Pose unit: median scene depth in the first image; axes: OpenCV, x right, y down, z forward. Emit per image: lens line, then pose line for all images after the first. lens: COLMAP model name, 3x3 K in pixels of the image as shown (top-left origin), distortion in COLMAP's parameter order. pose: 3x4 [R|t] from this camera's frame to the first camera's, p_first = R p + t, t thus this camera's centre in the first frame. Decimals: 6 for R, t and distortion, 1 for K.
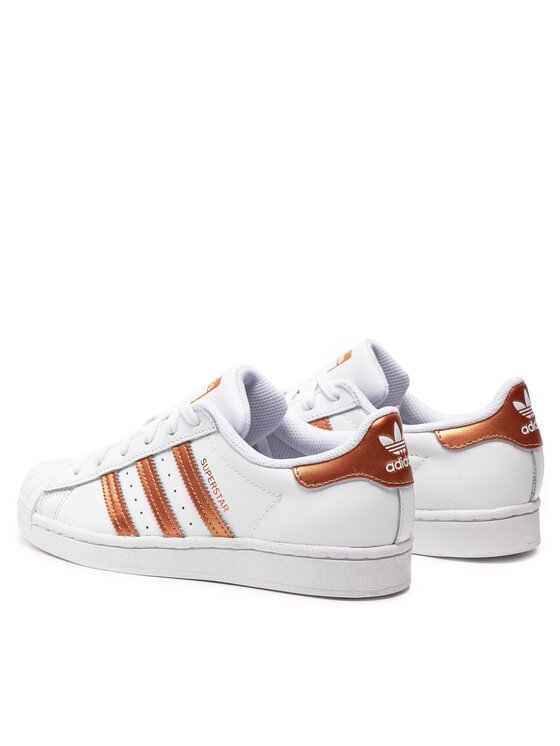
lens RADIAL K [[2196.1, 0, 280.0], [0, 2196.1, 373.0], [0, 0, 1]] dist [0.073458, 0.286823]
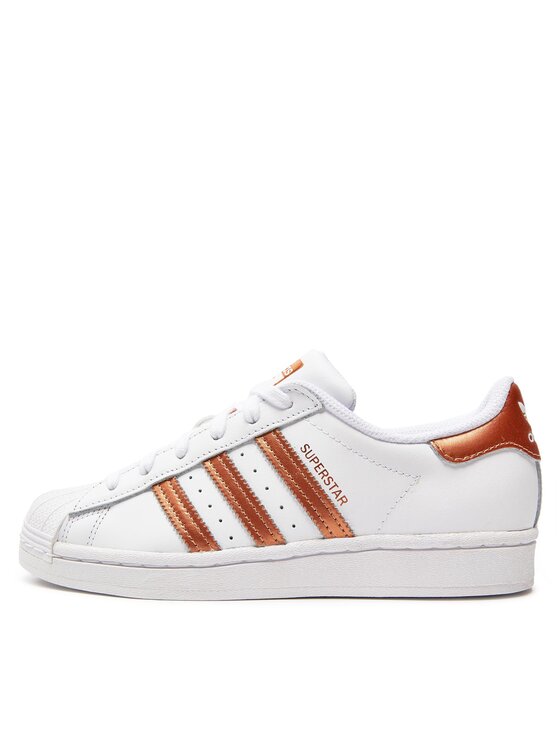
lens RADIAL K [[766.8, 0, 280.0], [0, 766.8, 373.0], [0, 0, 1]] dist [-0.009412, -0.009375]
pose [[0.911927, 0.019885, 0.409871, -0.160775], [0.078353, 0.972011, -0.221485, 0.075266], [-0.402803, 0.234093, 0.884844, 0.729836]]
